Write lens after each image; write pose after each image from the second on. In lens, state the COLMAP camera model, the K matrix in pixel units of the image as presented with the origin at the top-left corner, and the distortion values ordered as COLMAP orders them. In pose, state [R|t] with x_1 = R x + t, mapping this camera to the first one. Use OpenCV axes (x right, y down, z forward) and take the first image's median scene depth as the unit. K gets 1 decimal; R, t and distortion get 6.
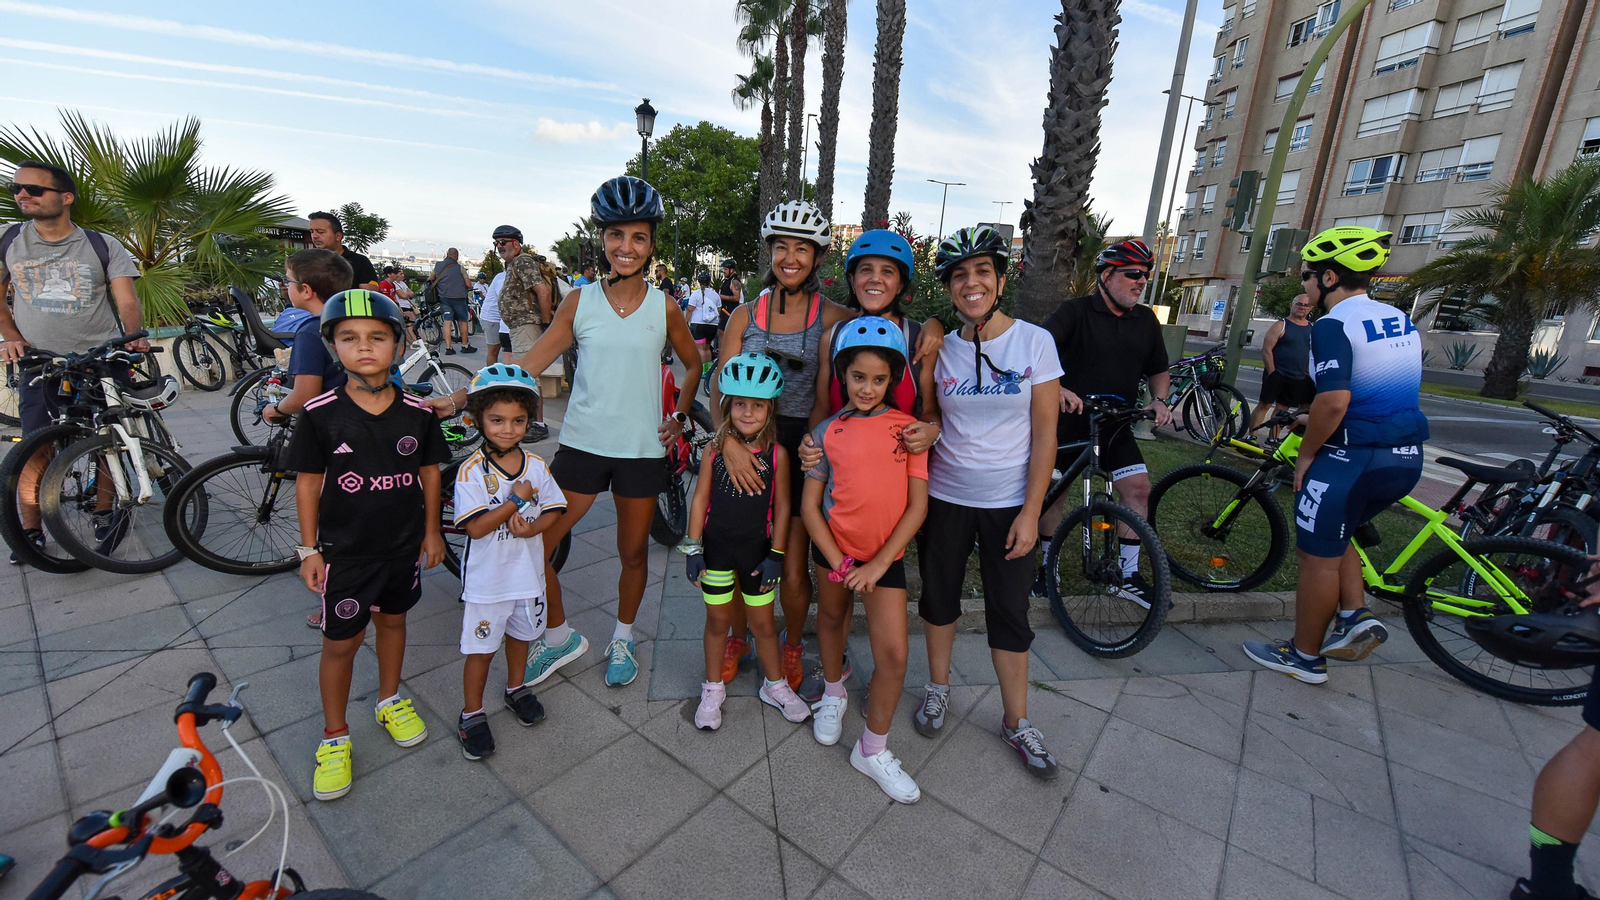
lens RADIAL K [[638.5, 0, 792.1], [0, 638.5, 443.3], [0, 0, 1]] dist [-0.003238, -0.001224]
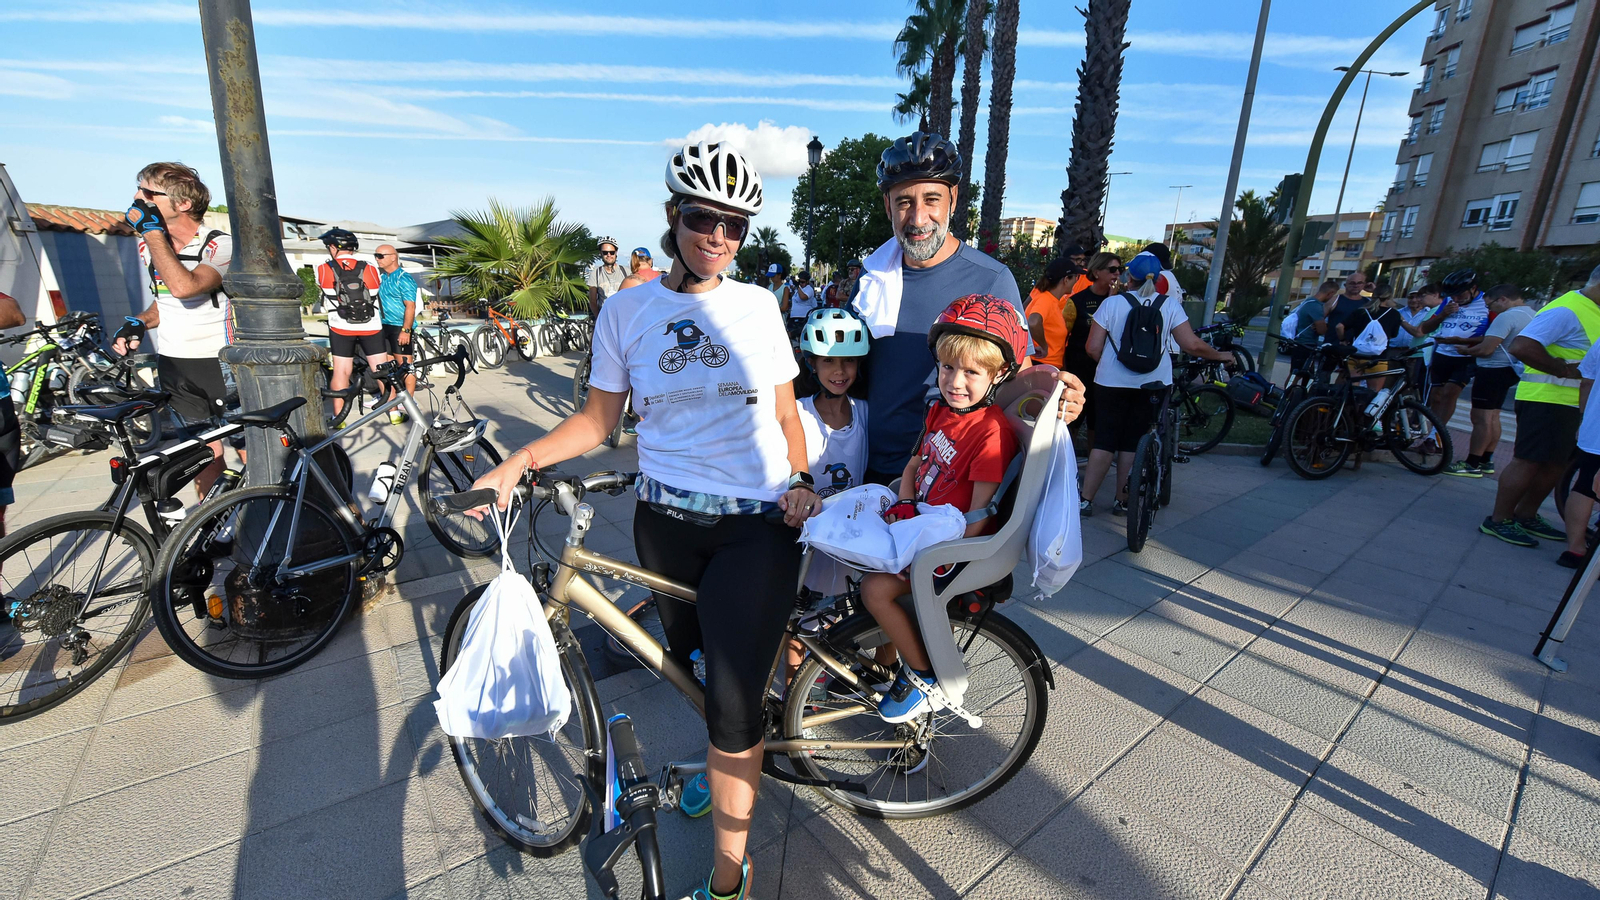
lens RADIAL K [[638.5, 0, 799.6], [0, 638.5, 450.5], [0, 0, 1]] dist [-0.003238, -0.001224]
pose [[0.970618, 0.026139, -0.239201, 0.026308], [-0.023551, 0.999629, 0.013675, 0.027319], [0.239470, -0.007639, 0.970874, -0.105457]]
